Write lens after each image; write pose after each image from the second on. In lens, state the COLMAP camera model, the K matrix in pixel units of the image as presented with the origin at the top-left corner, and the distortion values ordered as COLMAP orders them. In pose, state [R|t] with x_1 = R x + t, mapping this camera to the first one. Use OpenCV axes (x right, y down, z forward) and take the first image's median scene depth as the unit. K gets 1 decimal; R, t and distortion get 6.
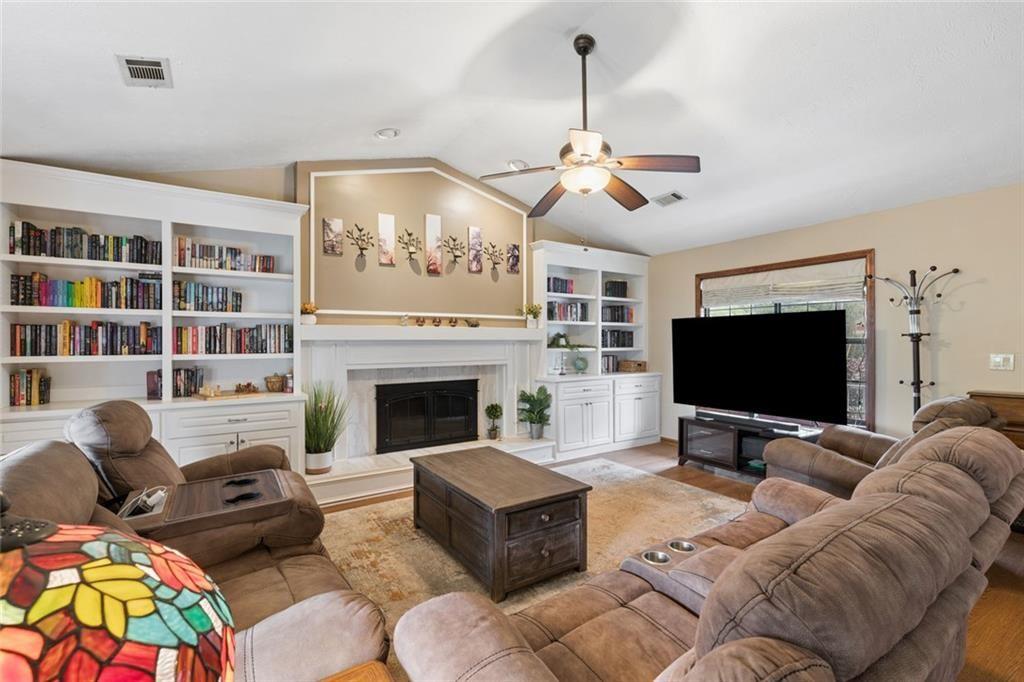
lens RADIAL K [[447.6, 0, 514.3], [0, 447.6, 342.0], [0, 0, 1]] dist [-0.005162, 0.000110]
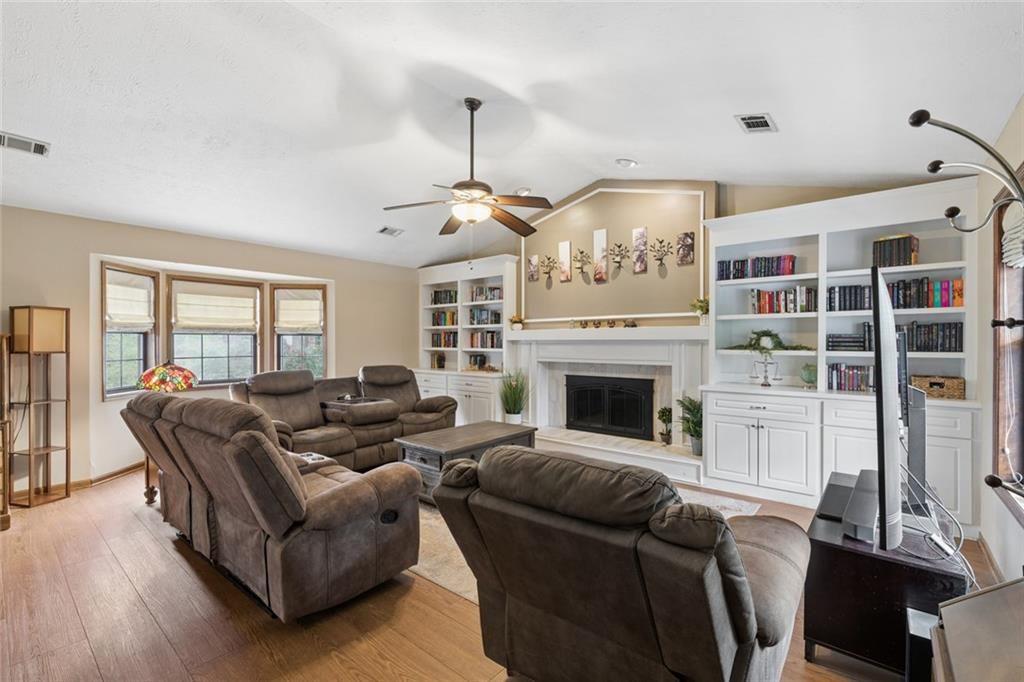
lens RADIAL K [[447.6, 0, 511.9], [0, 447.6, 343.2], [0, 0, 1]] dist [-0.005162, 0.000110]
pose [[0.290875, 0.008045, -0.956727, 0.860288], [0.001272, 0.999961, 0.008795, -0.006464], [0.956760, -0.003775, 0.290853, 0.464513]]
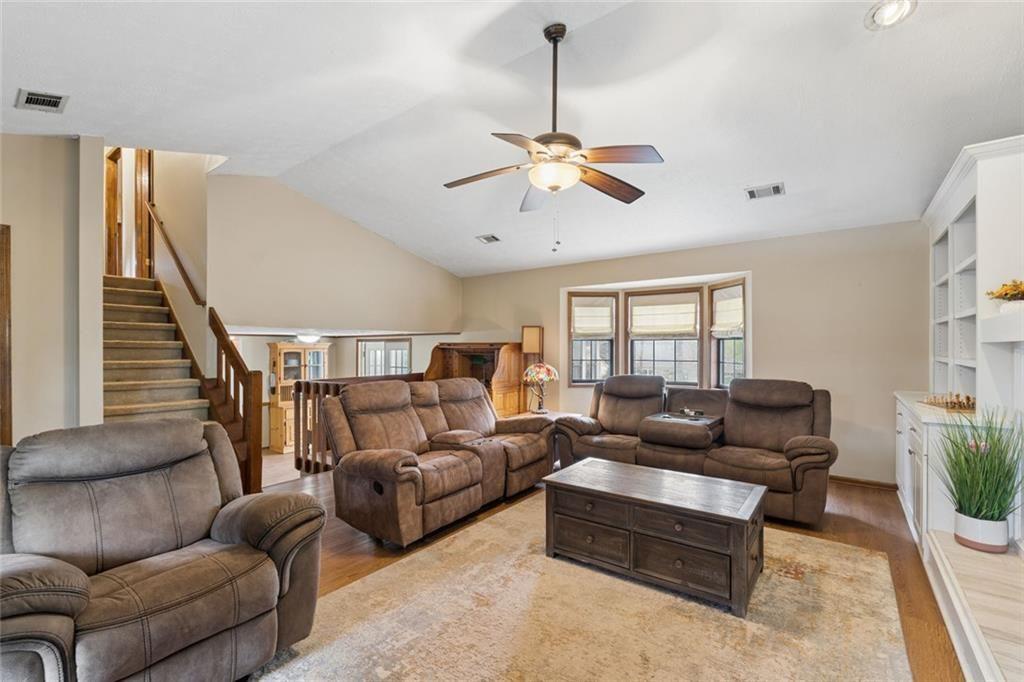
lens RADIAL K [[447.6, 0, 502.8], [0, 447.6, 347.3], [0, 0, 1]] dist [-0.005162, 0.000110]
pose [[-0.941426, 0.006808, -0.337150, 0.367728], [0.007406, 0.999972, -0.000487, -0.001672], [0.337137, -0.002955, -0.941451, 1.151043]]
